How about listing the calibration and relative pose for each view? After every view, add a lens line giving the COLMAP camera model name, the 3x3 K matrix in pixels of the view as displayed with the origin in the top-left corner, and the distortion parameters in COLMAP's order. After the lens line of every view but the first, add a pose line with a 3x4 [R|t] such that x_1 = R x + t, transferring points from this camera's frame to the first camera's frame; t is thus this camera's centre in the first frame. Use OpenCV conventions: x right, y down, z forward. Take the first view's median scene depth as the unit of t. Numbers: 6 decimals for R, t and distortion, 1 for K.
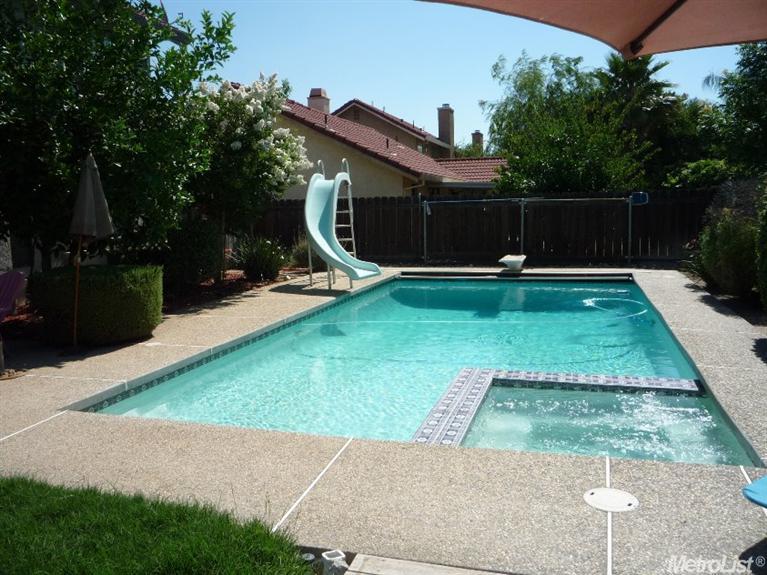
lens RADIAL K [[664.3, 0, 383.5], [0, 664.3, 287.5], [0, 0, 1]] dist [-0.054566, -0.000742]
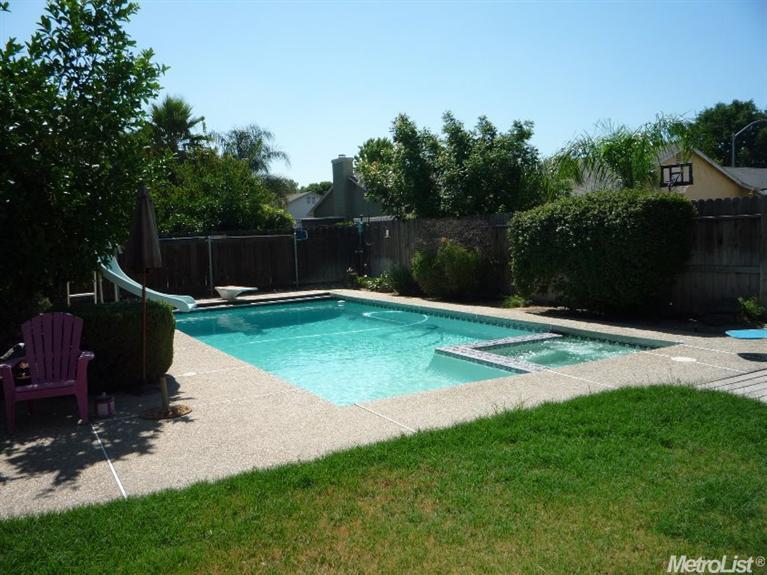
lens RADIAL K [[664.3, 0, 383.5], [0, 664.3, 287.5], [0, 0, 1]] dist [-0.054566, -0.000742]
pose [[0.655947, -0.064499, 0.752046, -0.455425], [0.111977, 0.993633, -0.012450, -0.002824], [-0.746455, 0.092378, 0.658993, 0.061115]]
